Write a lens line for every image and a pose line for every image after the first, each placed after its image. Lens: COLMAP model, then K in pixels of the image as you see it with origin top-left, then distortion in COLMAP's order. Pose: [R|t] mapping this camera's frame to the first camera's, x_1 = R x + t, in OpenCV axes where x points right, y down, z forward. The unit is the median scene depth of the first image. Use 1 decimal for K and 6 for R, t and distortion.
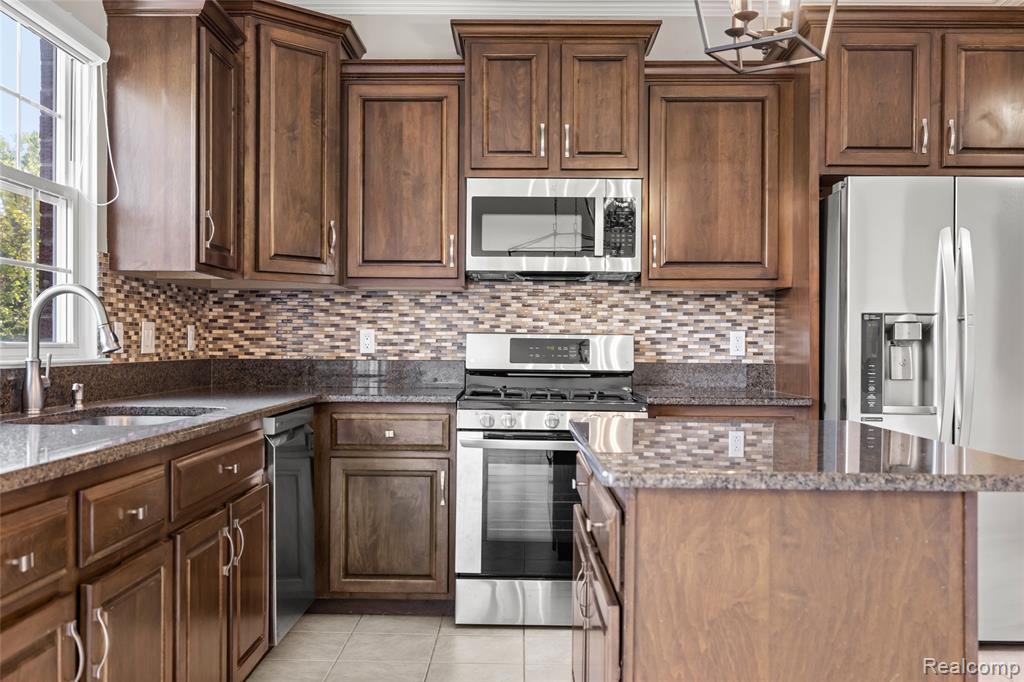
lens RADIAL K [[996.4, 0, 512.0], [0, 996.4, 341.0], [0, 0, 1]] dist [0.003325, 0.007766]
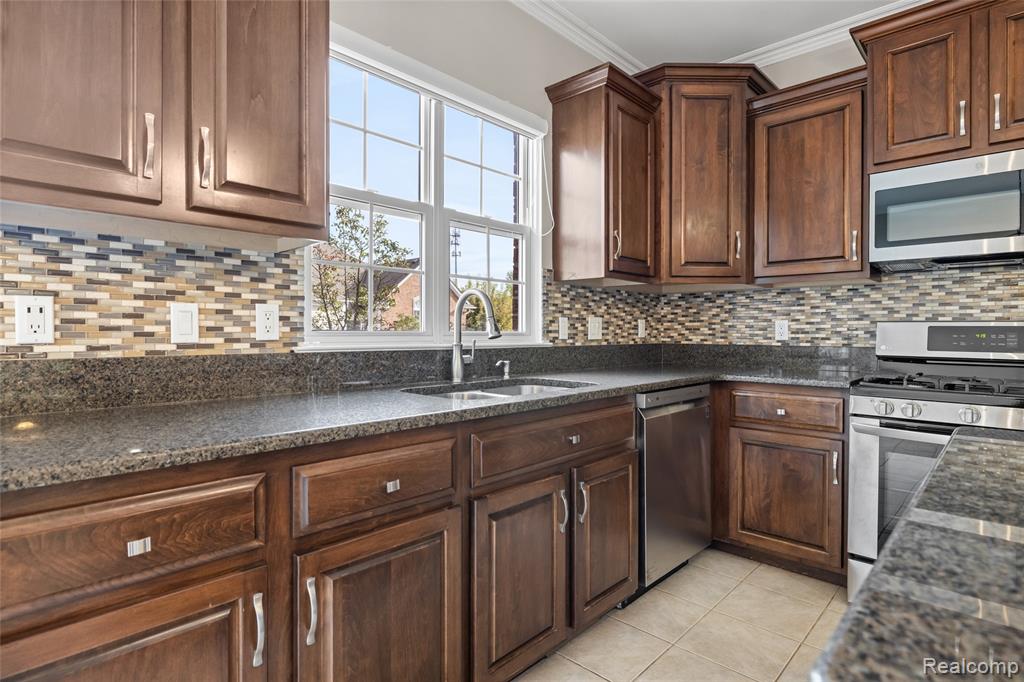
lens RADIAL K [[532.2, 0, 510.8], [0, 532.2, 333.2], [0, 0, 1]] dist [-0.002876, -0.000600]
pose [[0.732237, -0.002389, -0.681045, 0.058173], [0.003840, 0.999992, 0.000620, 0.002416], [0.681039, -0.003069, 0.732241, 0.325445]]
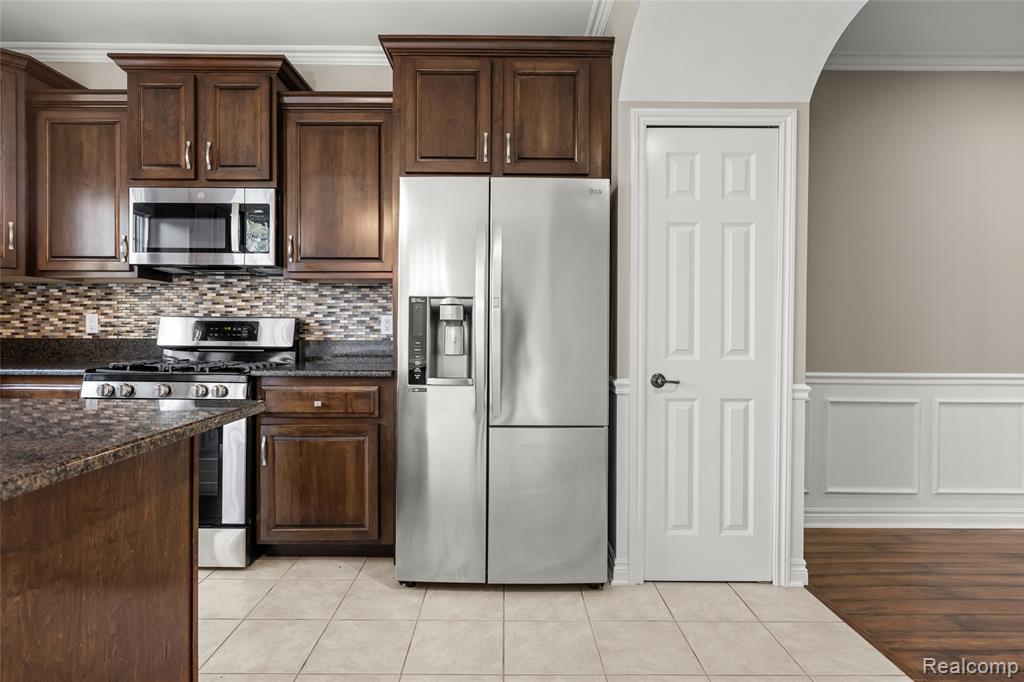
lens RADIAL K [[551.7, 0, 511.9], [0, 551.7, 331.9], [0, 0, 1]] dist [0.000447, -0.000645]
pose [[0.999851, -0.001858, 0.017167, 0.399316], [0.001703, 0.999958, 0.009049, 0.005790], [-0.017183, -0.009018, 0.999812, 0.319803]]
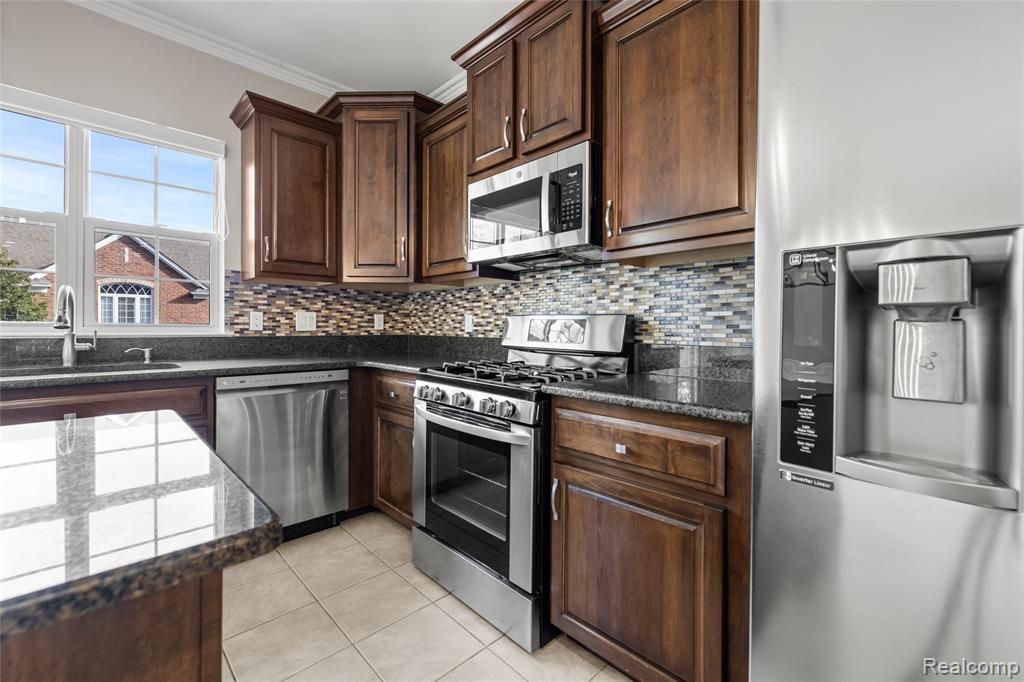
lens RADIAL K [[434.9, 0, 510.8], [0, 434.9, 327.9], [0, 0, 1]] dist [0.000013, 0.000167]
pose [[0.699165, -0.000698, -0.714960, 0.356747], [0.000809, 1.000000, -0.000186, 0.007122], [0.714960, -0.000449, 0.699165, 0.663735]]
